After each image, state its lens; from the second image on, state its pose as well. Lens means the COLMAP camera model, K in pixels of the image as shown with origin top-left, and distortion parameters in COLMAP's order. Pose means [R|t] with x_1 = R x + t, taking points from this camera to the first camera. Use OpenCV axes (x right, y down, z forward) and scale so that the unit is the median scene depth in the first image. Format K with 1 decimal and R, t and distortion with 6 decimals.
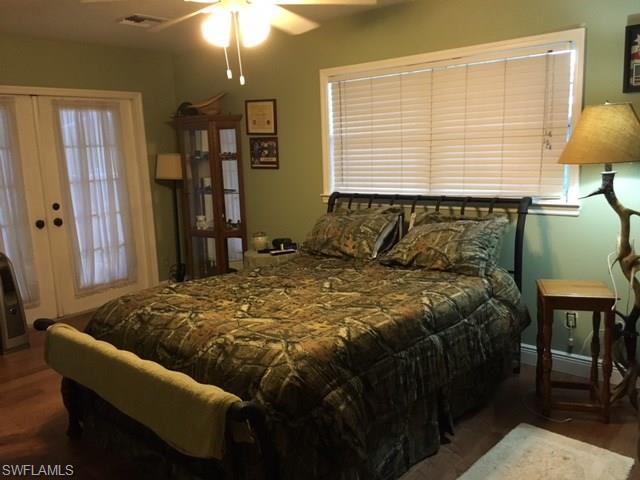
lens RADIAL K [[537.1, 0, 322.9], [0, 537.1, 235.9], [0, 0, 1]] dist [0.048438, -0.075279]
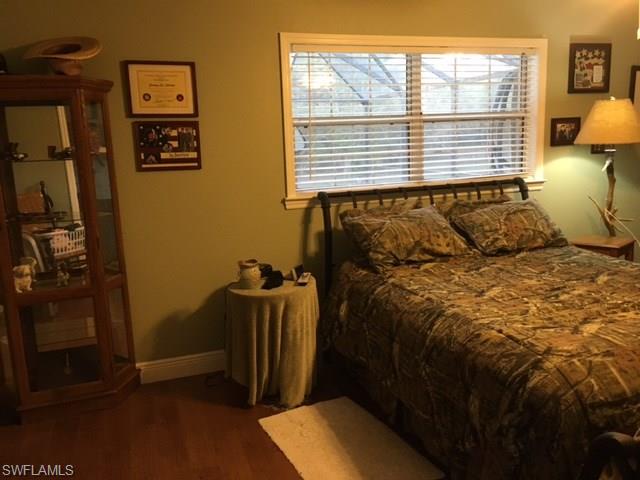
lens RADIAL K [[537.1, 0, 320.5], [0, 537.1, 244.5], [0, 0, 1]] dist [0.048438, -0.075279]
pose [[0.515968, -0.144692, 0.844299, -0.594662], [0.158190, 0.984773, 0.072093, -0.057080], [-0.841874, 0.096362, 0.531001, 0.532434]]
